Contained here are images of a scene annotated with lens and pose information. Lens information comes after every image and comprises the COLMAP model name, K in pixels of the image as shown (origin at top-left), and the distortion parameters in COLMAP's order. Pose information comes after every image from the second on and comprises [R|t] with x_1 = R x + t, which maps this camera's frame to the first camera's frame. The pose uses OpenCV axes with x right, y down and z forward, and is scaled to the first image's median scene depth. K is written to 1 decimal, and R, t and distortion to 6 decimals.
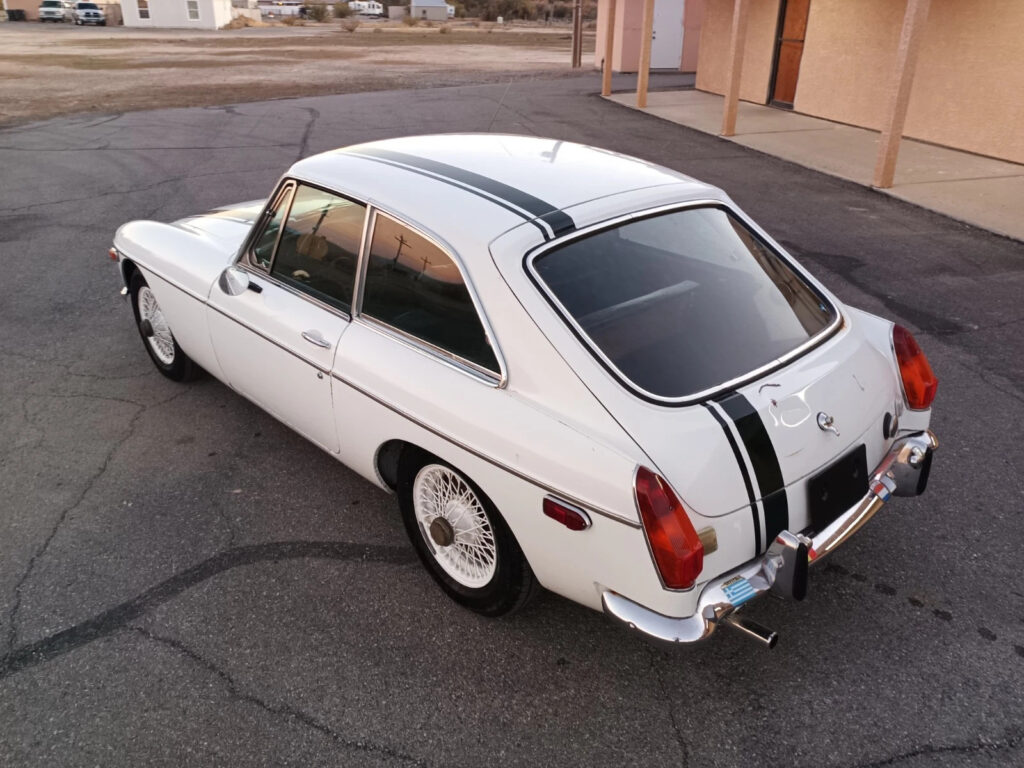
lens RADIAL K [[801.9, 0, 517.7], [0, 801.9, 380.0], [0, 0, 1]] dist [0.008303, -0.007251]
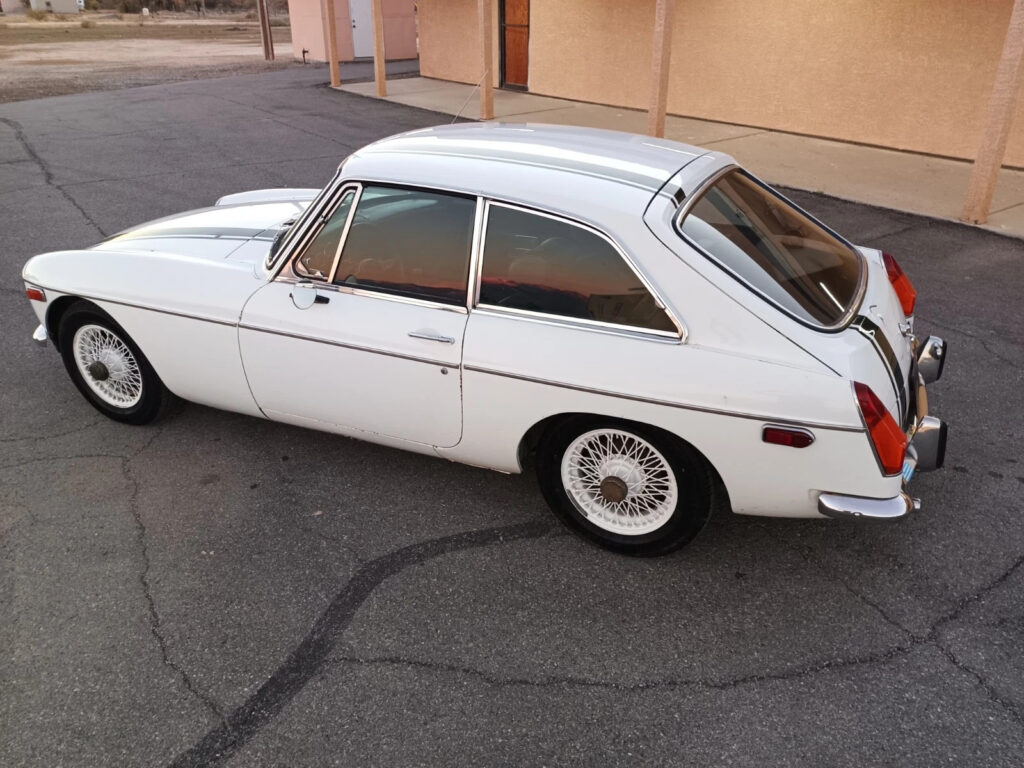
lens RADIAL K [[797.4, 0, 515.7], [0, 797.4, 380.2], [0, 0, 1]] dist [0.048892, -0.073633]
pose [[0.926541, -0.173482, 0.333805, -0.518413], [0.169165, 0.984684, 0.042203, -0.022435], [-0.336014, 0.017366, 0.941697, 0.021955]]
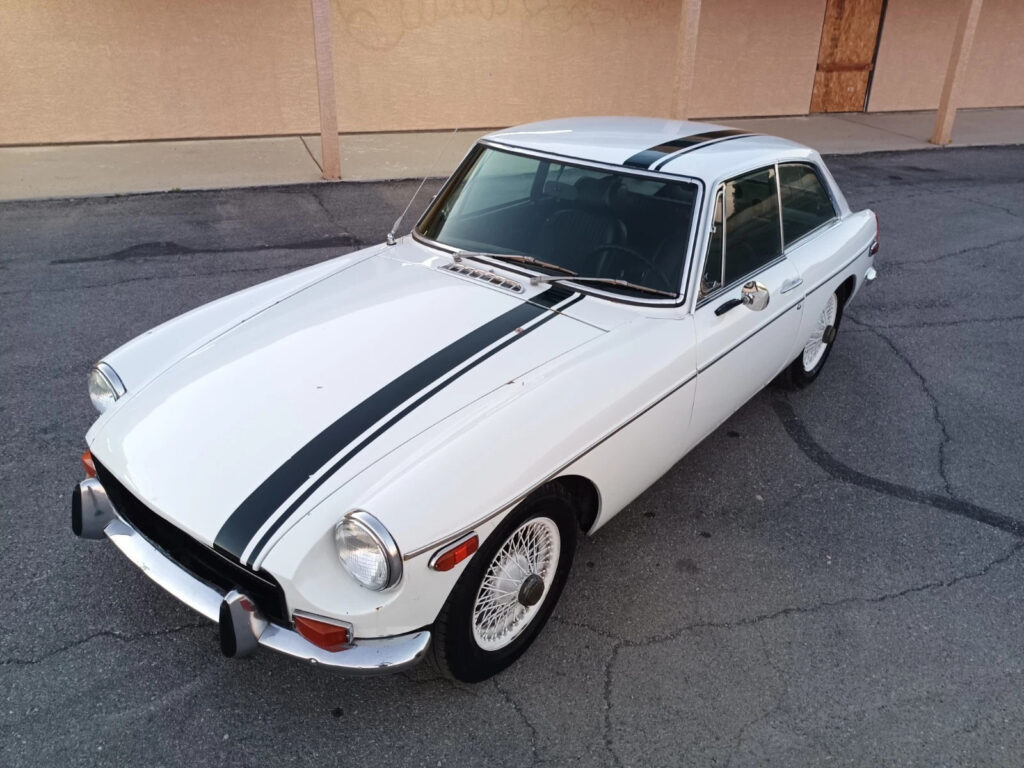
lens RADIAL K [[802.6, 0, 516.1], [0, 802.6, 384.0], [0, 0, 1]] dist [0.022999, -0.043081]
pose [[-0.152153, -0.446094, 0.881958, -1.385339], [0.393960, 0.791020, 0.468063, -0.694196], [-0.906446, 0.418673, 0.055388, 1.427796]]
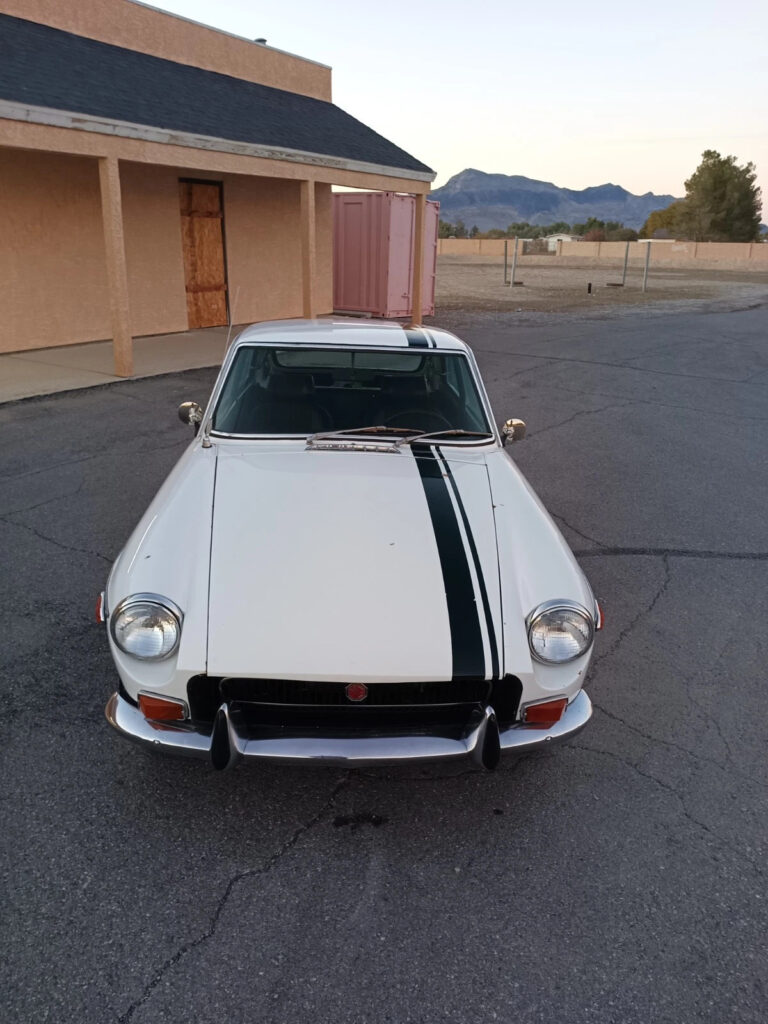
lens RADIAL K [[797.4, 0, 384.0], [0, 797.4, 512.0], [0, 0, 1]] dist [0.048892, -0.073633]
pose [[-0.767117, -0.229899, 0.598897, -1.146583], [0.242243, 0.760646, 0.602276, -0.983353], [-0.594011, 0.607095, -0.527813, 2.168164]]
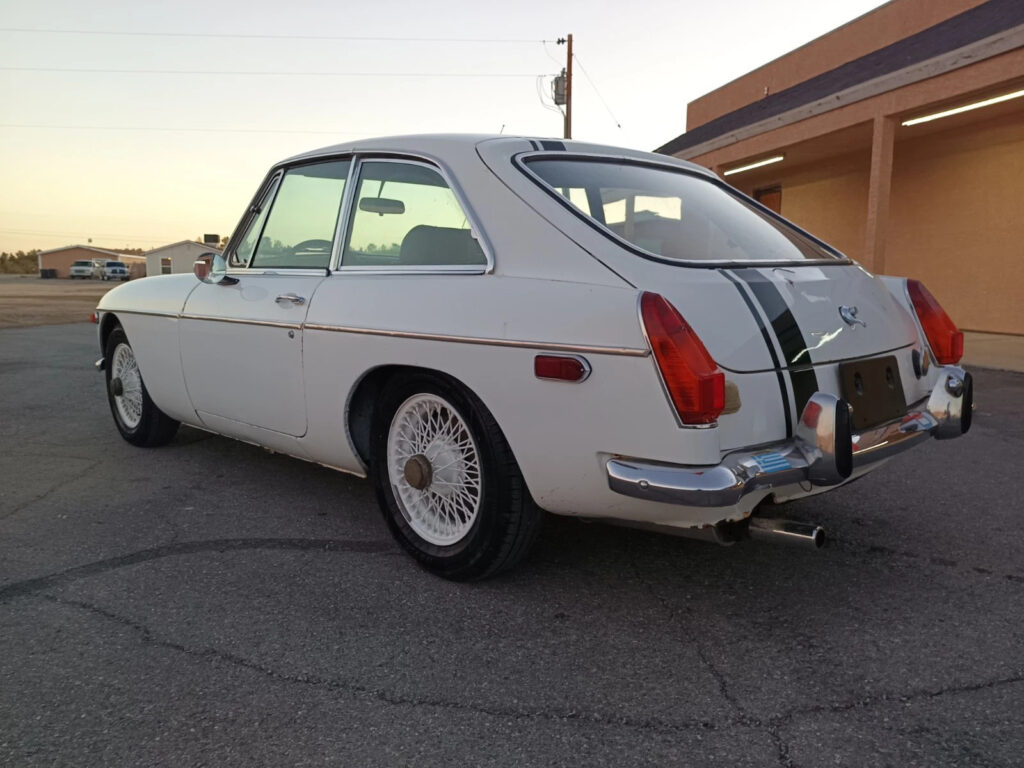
lens RADIAL K [[802.6, 0, 516.1], [0, 802.6, 384.0], [0, 0, 1]] dist [0.022999, -0.043081]
pose [[0.999984, -0.001302, 0.005589, 0.005413], [0.002889, 0.955782, -0.294060, 0.330884], [-0.004959, 0.294072, 0.955771, 0.141604]]
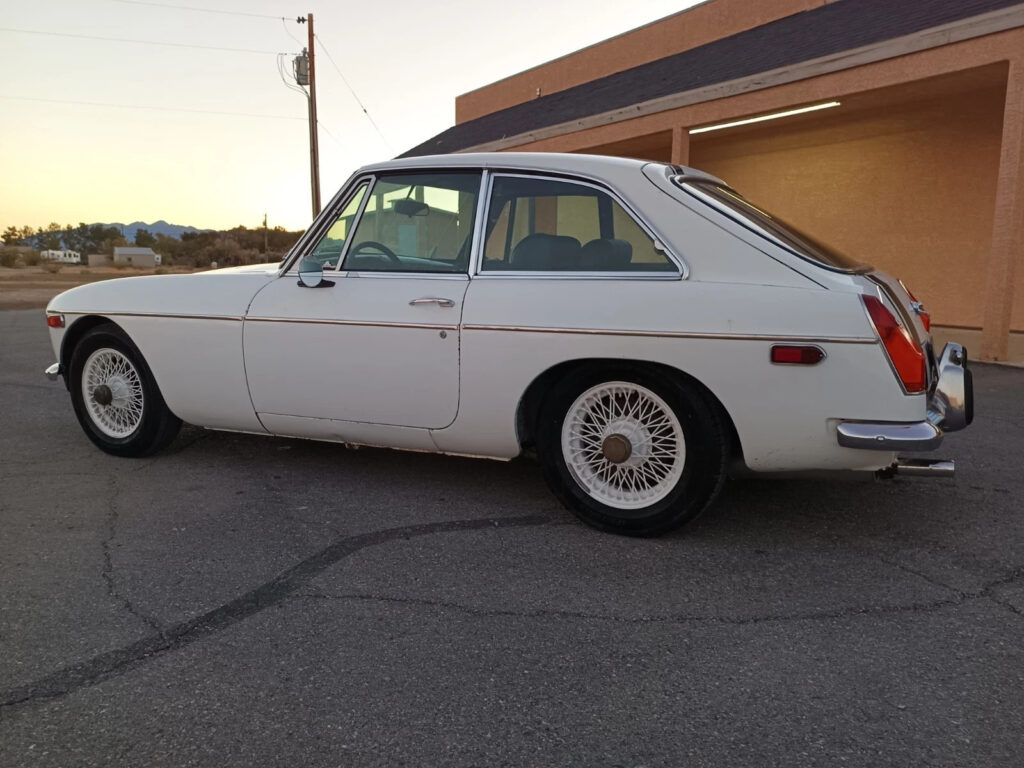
lens RADIAL K [[797.4, 0, 515.7], [0, 797.4, 380.2], [0, 0, 1]] dist [0.048892, -0.073633]
pose [[0.941337, -0.051805, 0.333469, -0.511147], [0.143110, 0.956176, -0.255435, 0.324802], [-0.305622, 0.288173, 0.907497, 0.095028]]
